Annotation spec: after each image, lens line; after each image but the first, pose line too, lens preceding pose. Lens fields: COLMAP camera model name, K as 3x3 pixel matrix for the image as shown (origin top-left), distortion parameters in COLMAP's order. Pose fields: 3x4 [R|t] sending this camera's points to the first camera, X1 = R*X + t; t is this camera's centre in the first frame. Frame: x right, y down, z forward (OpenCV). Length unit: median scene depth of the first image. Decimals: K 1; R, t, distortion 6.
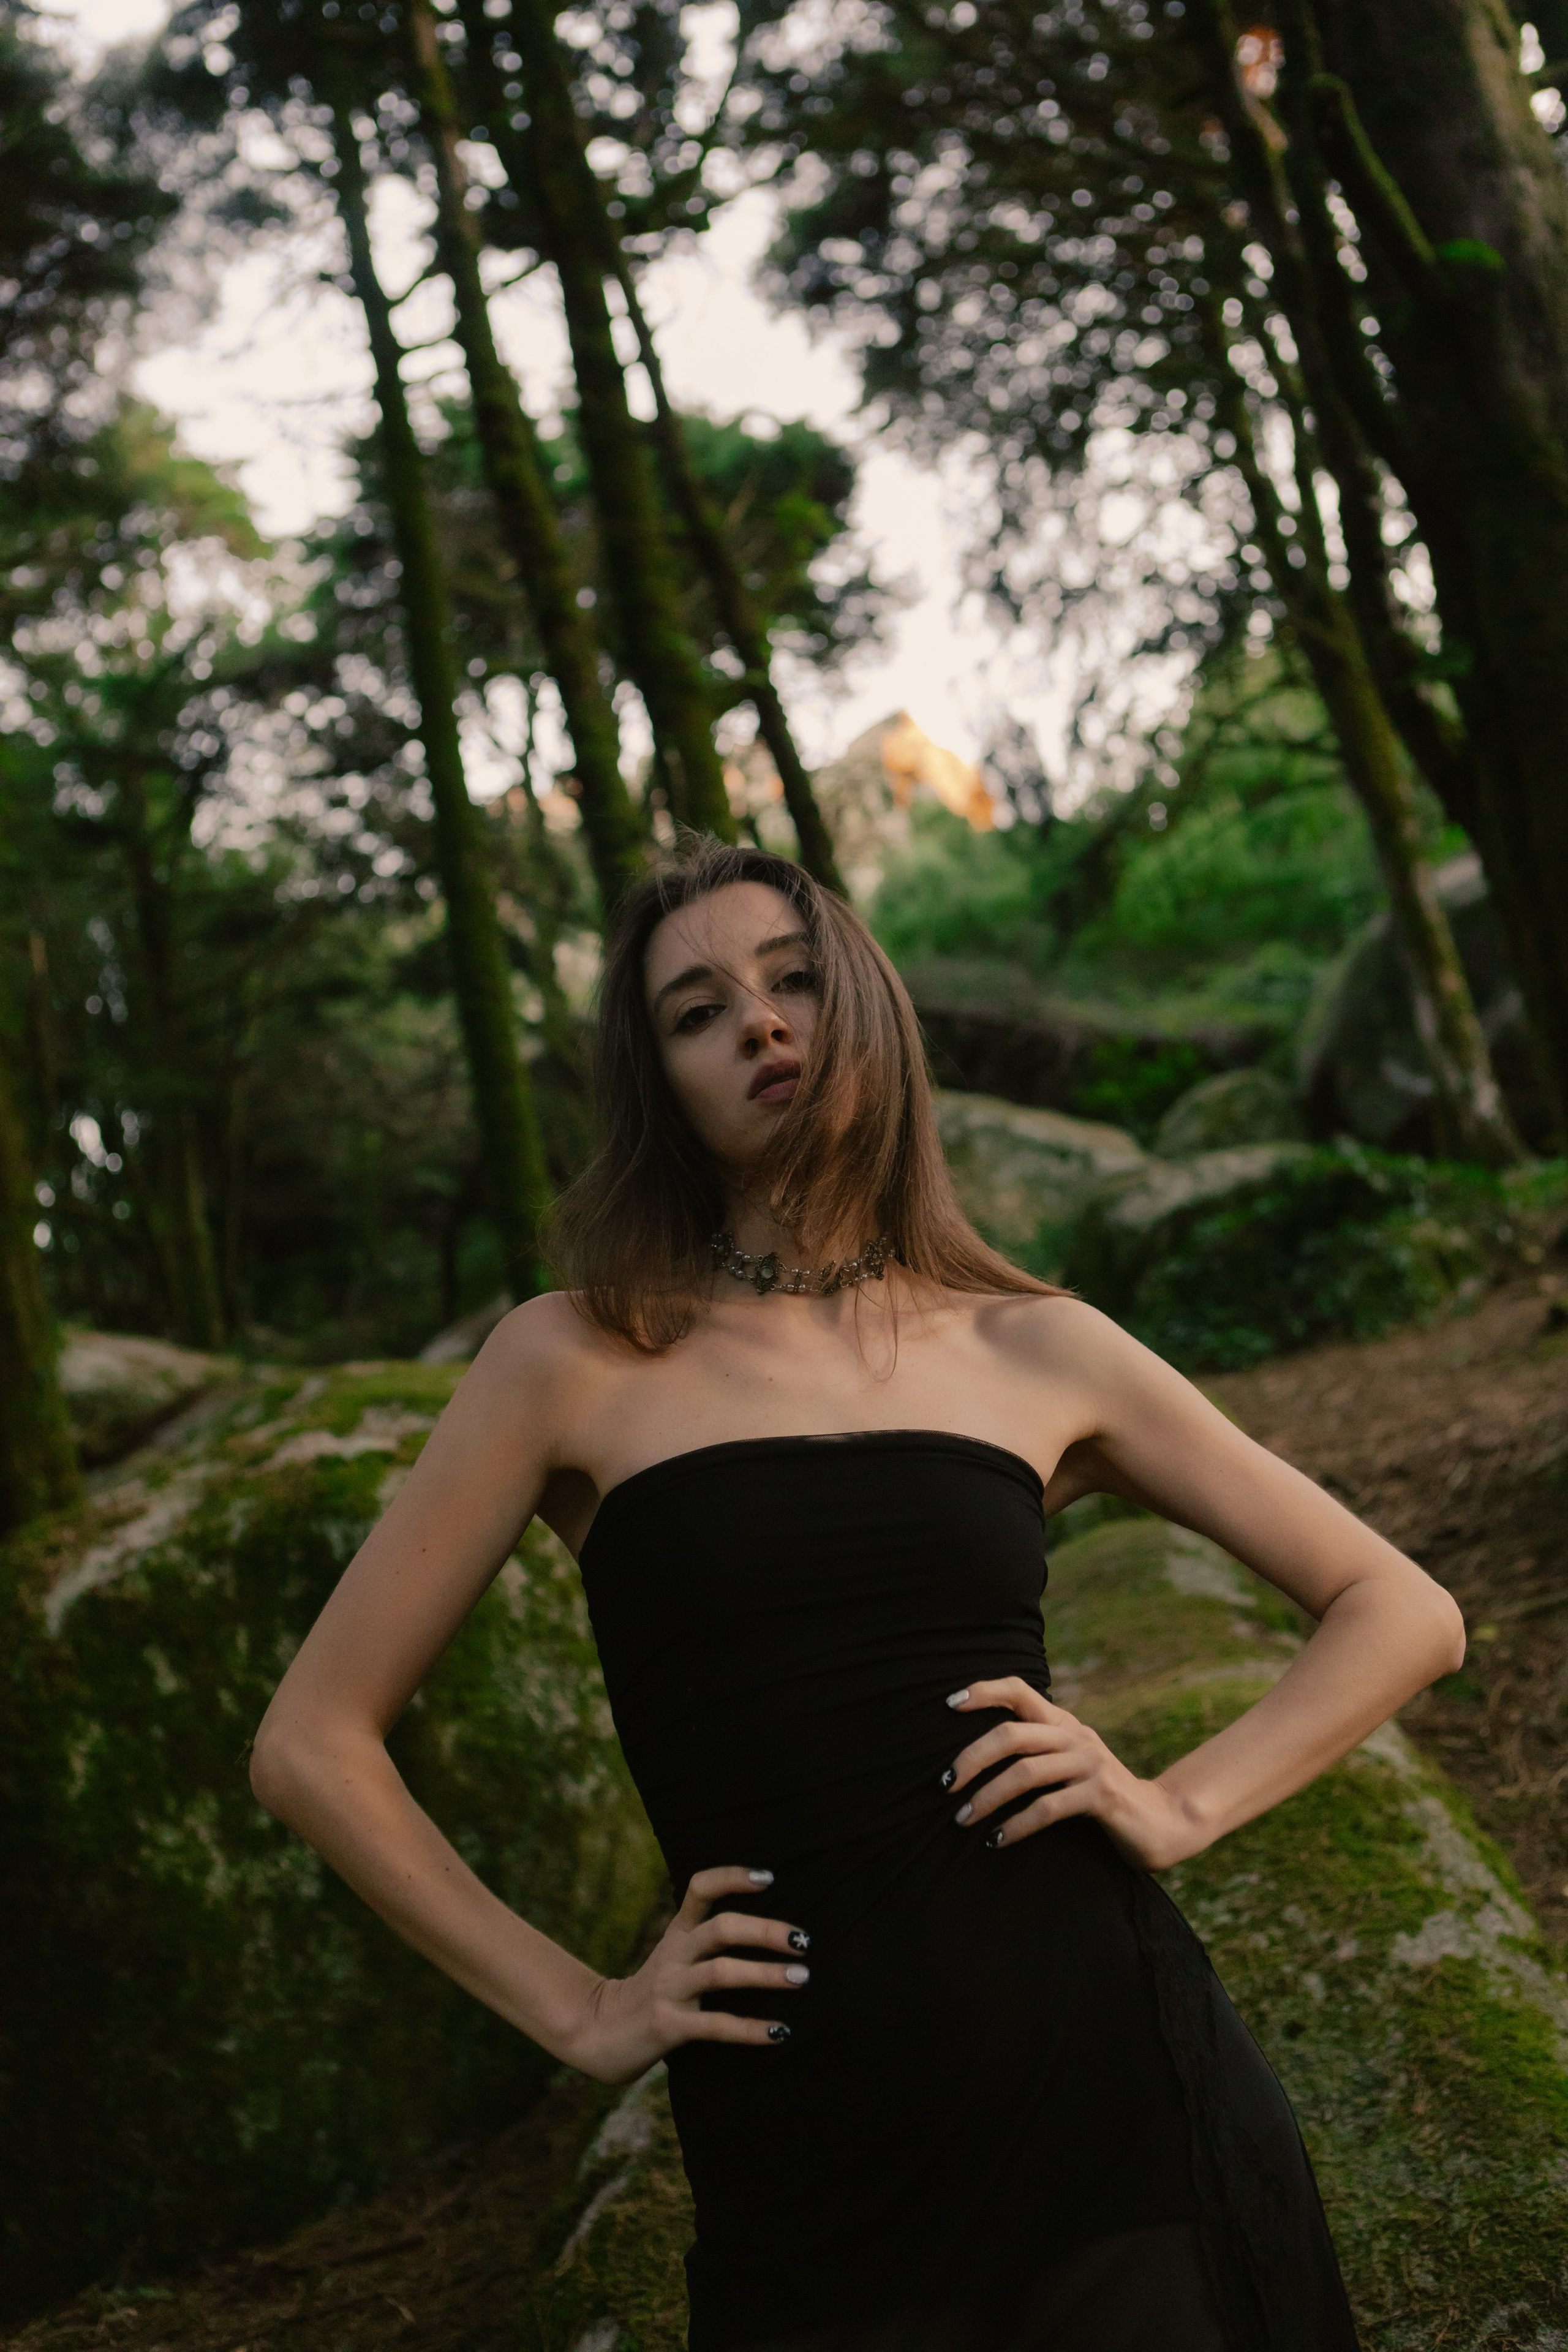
lens RADIAL K [[2490.6, 0, 790.4], [0, 2490.6, 1180.1], [0, 0, 1]] dist [0.053765, 0.000000]
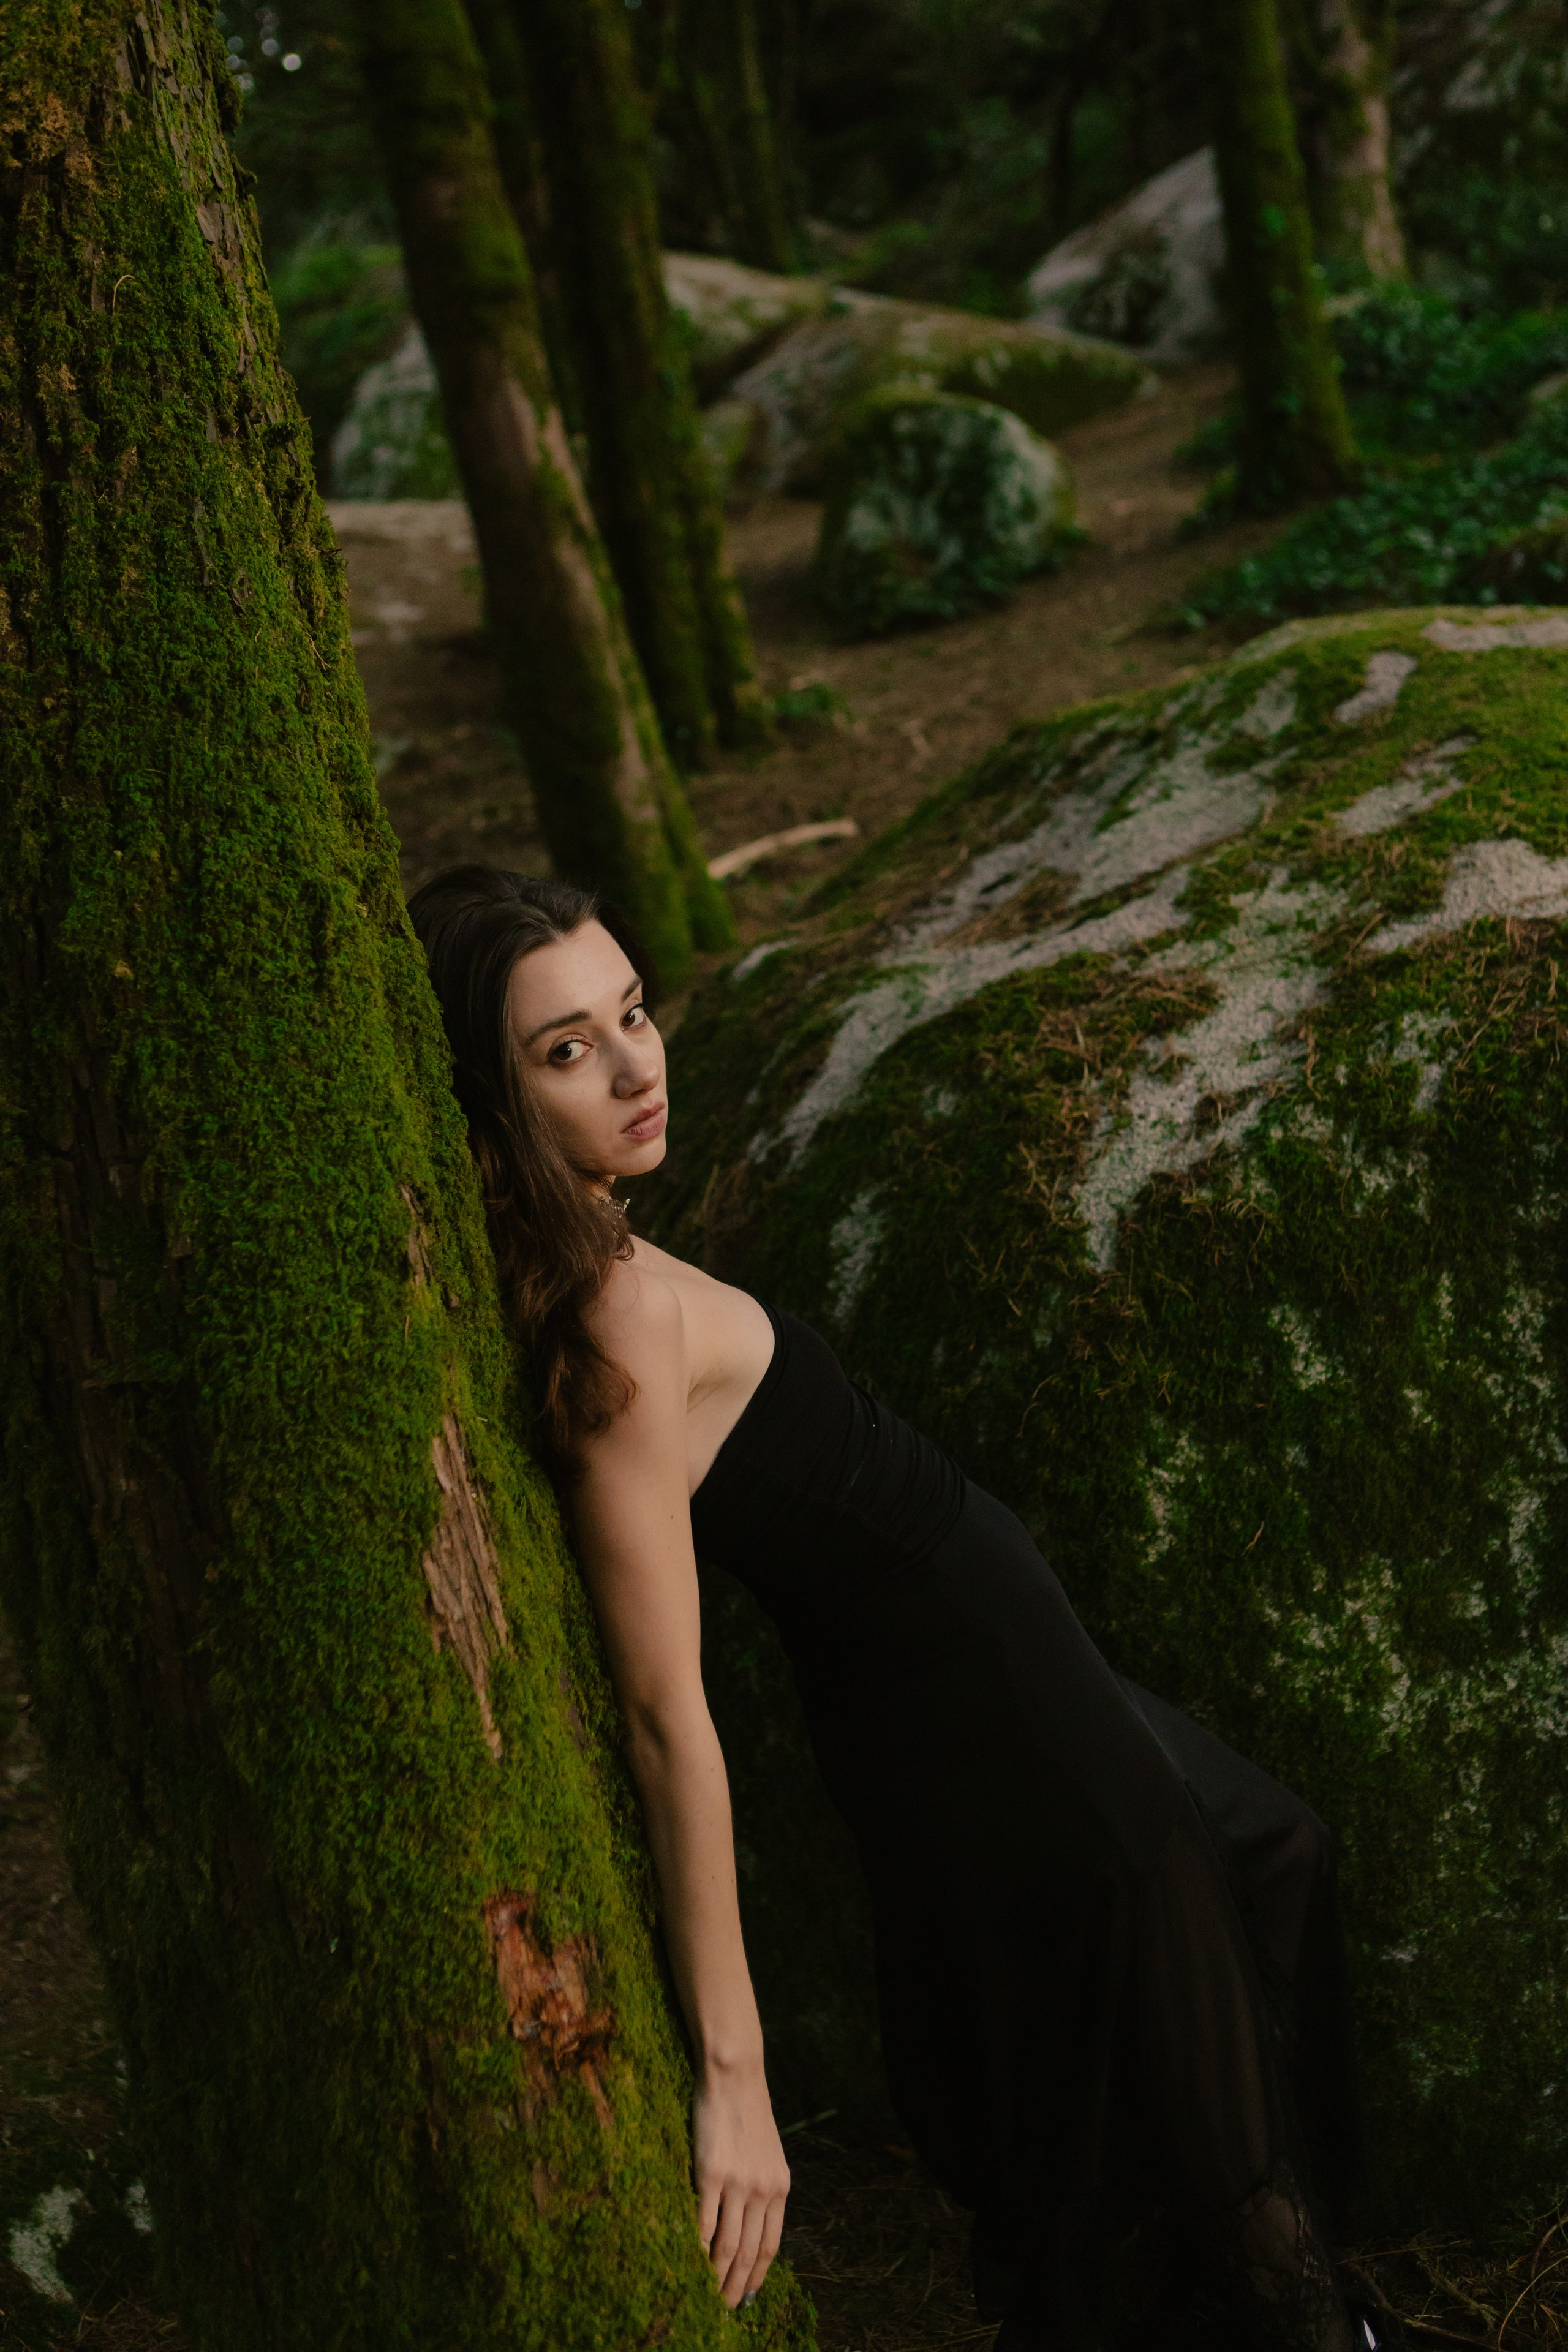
lens RADIAL K [[2954.2, 0, 778.8], [0, 2954.2, 1176.7], [0, 0, 1]] dist [-0.044212, 0.000000]
pose [[0.974241, 0.063513, -0.216380, -0.225396], [0.018881, 0.933177, 0.358920, -0.071735], [0.224716, -0.353760, 0.907941, 0.404312]]
